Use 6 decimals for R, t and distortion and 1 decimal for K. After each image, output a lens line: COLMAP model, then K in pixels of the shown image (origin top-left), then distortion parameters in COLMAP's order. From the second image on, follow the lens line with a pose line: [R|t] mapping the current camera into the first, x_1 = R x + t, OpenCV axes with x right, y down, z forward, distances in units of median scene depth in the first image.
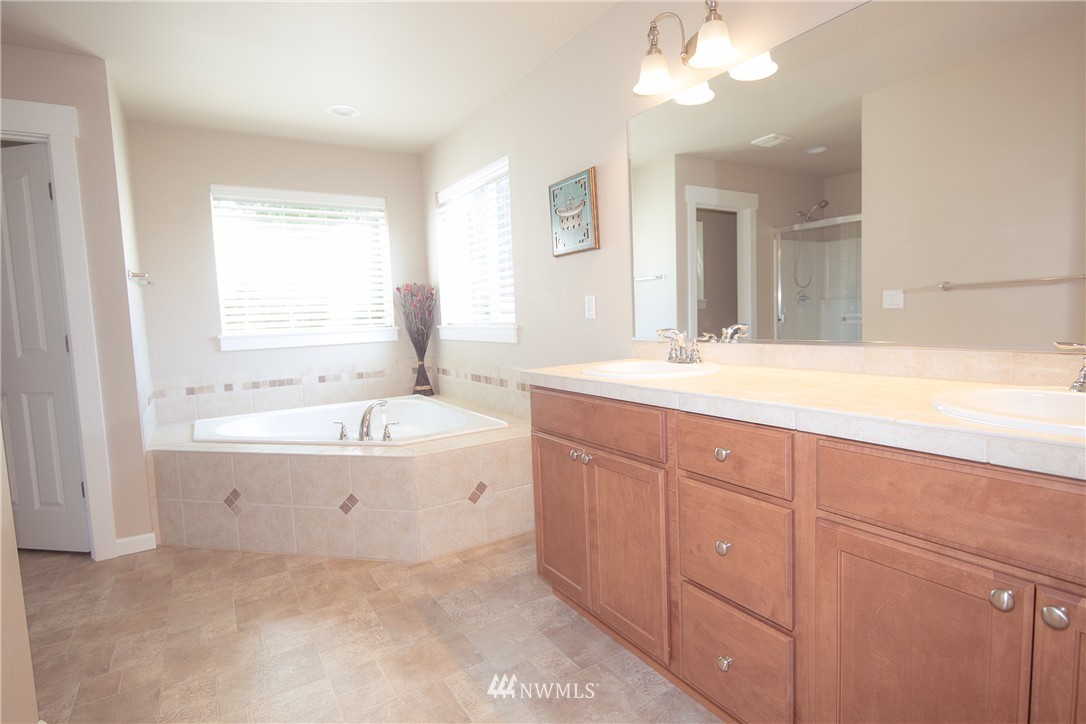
lens RADIAL K [[549.3, 0, 543.4], [0, 549.3, 358.4], [0, 0, 1]] dist [0.000079, -0.000112]
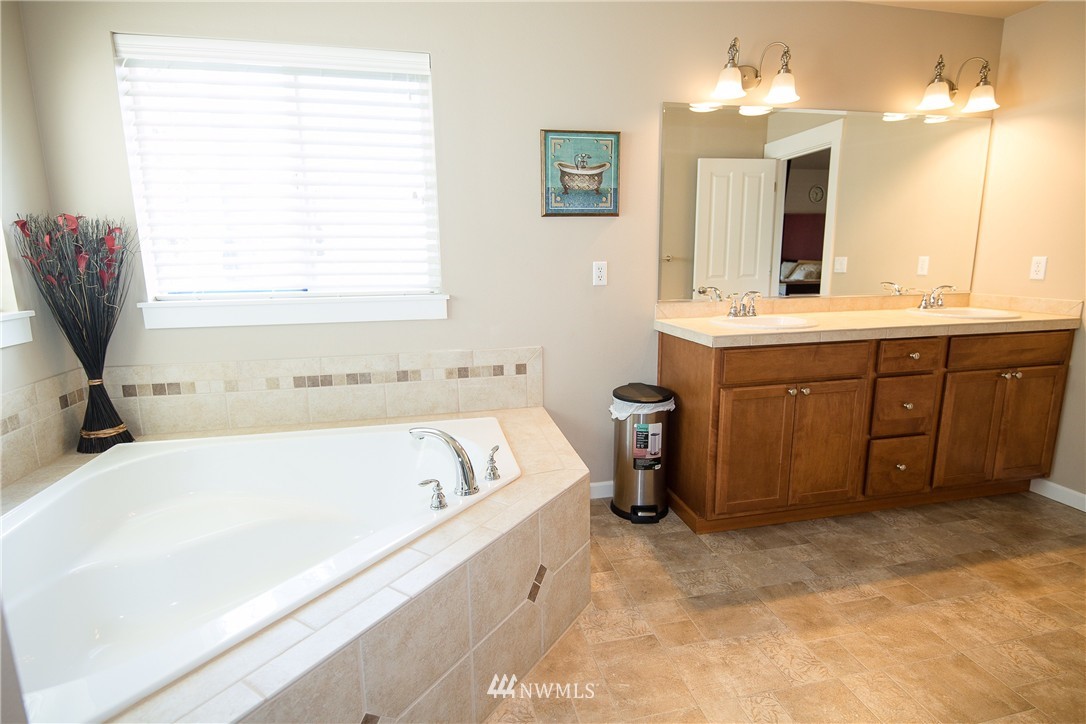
lens RADIAL K [[544.7, 0, 543.0], [0, 544.7, 362.0], [0, 0, 1]] dist [-0.002813, -0.000606]
pose [[0.334287, -0.145246, 0.931212, -0.833323], [0.075738, 0.988998, 0.127071, -0.062969], [-0.939423, 0.028050, 0.341609, 0.712914]]
